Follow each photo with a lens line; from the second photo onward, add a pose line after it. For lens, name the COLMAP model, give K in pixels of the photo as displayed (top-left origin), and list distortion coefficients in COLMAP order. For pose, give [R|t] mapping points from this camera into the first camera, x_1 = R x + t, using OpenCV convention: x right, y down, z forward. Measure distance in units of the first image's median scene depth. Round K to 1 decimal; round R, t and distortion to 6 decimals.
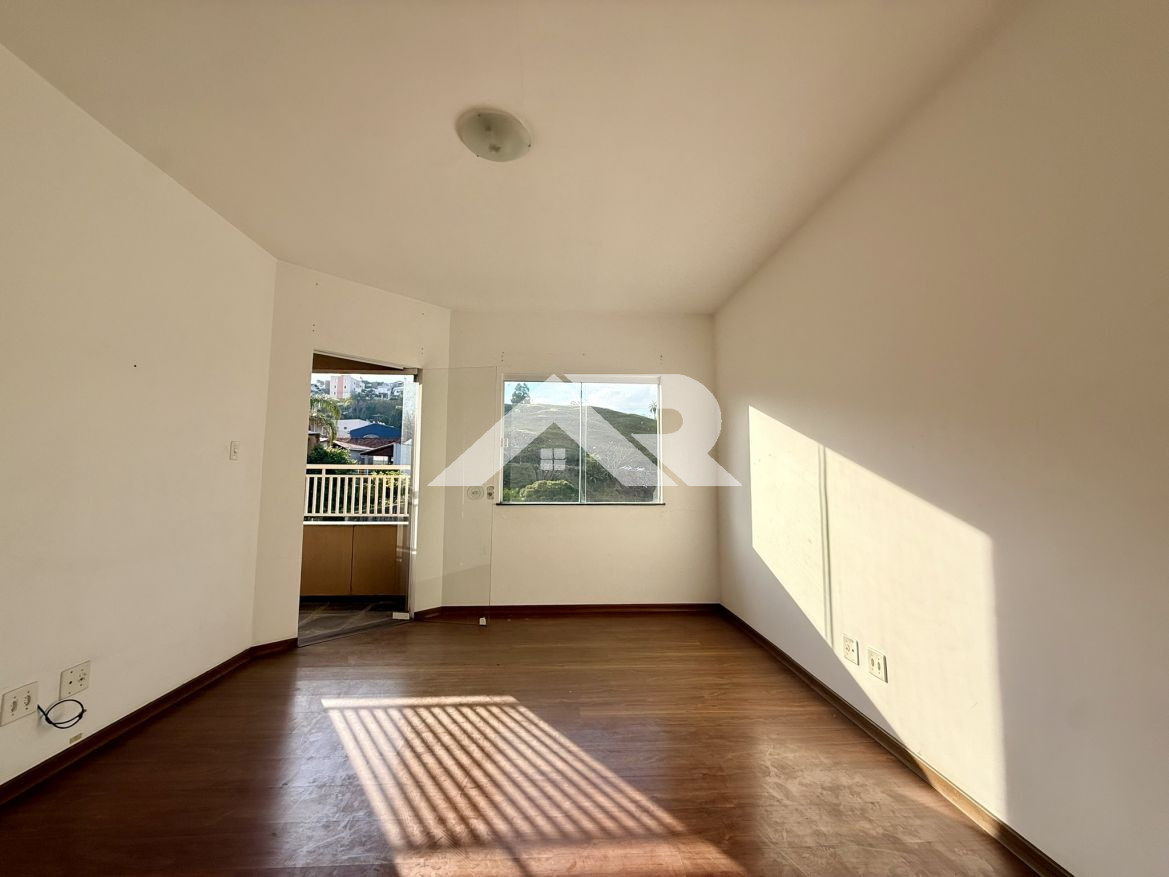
lens RADIAL K [[463.6, 0, 583.7], [0, 463.6, 438.8], [0, 0, 1]] dist [-0.000375, -0.000532]
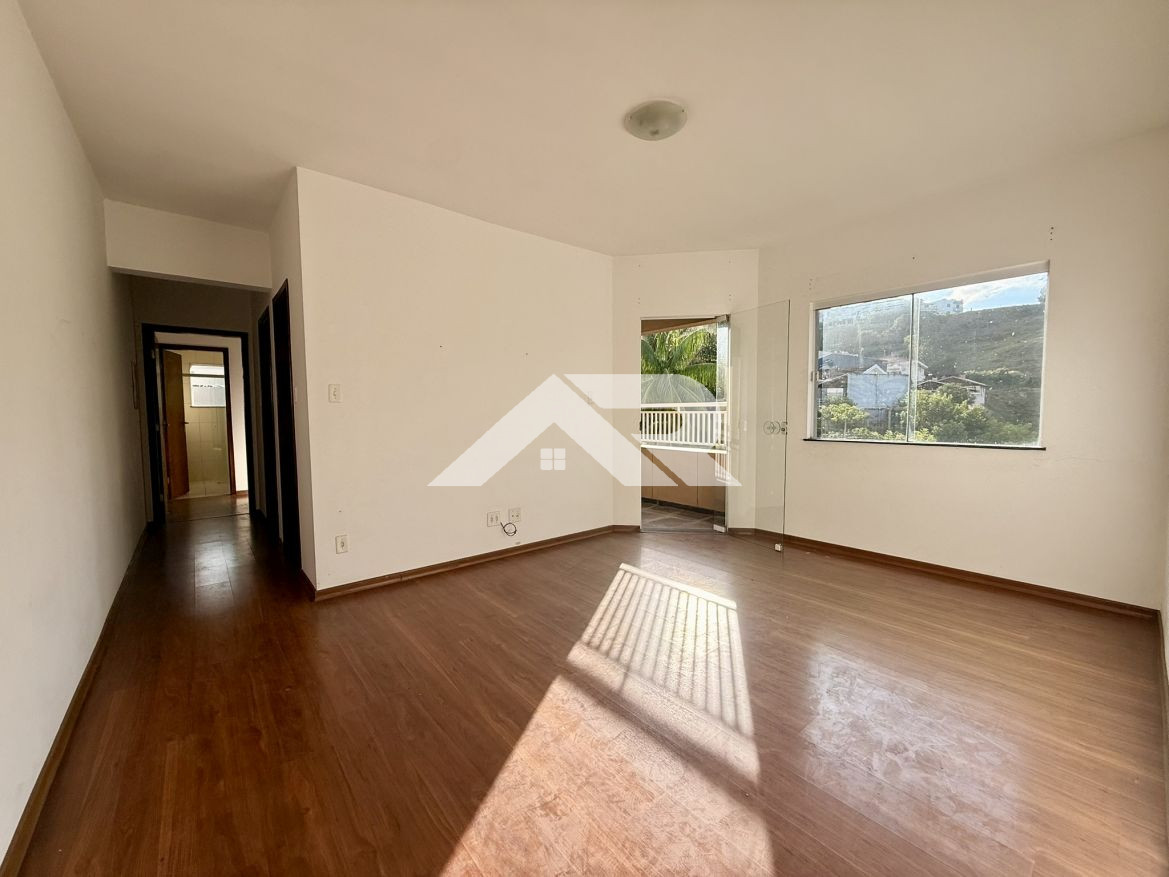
lens RADIAL K [[463.6, 0, 582.2], [0, 463.6, 437.5], [0, 0, 1]] dist [-0.000375, -0.000532]
pose [[0.596193, 0.035452, -0.802058, 0.399590], [0.078079, 0.991729, 0.101874, -0.001281], [0.799036, -0.123360, 0.588493, 0.046260]]
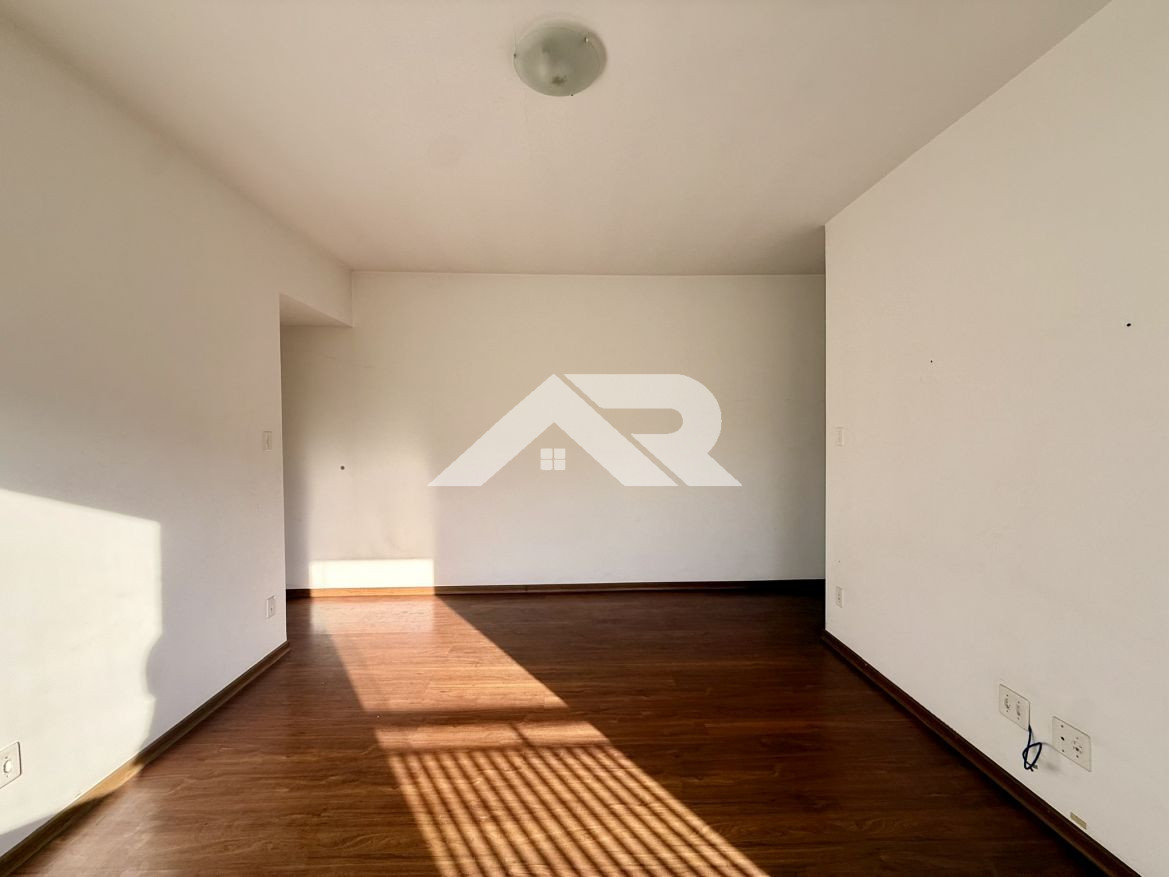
lens RADIAL K [[463.6, 0, 580.1], [0, 463.6, 433.6], [0, 0, 1]] dist [-0.000375, -0.000532]
pose [[-0.999675, 0.000746, 0.025499, -0.153605], [-0.001268, 0.996885, -0.078855, 0.028826], [-0.025479, -0.078862, -0.996560, 1.081851]]
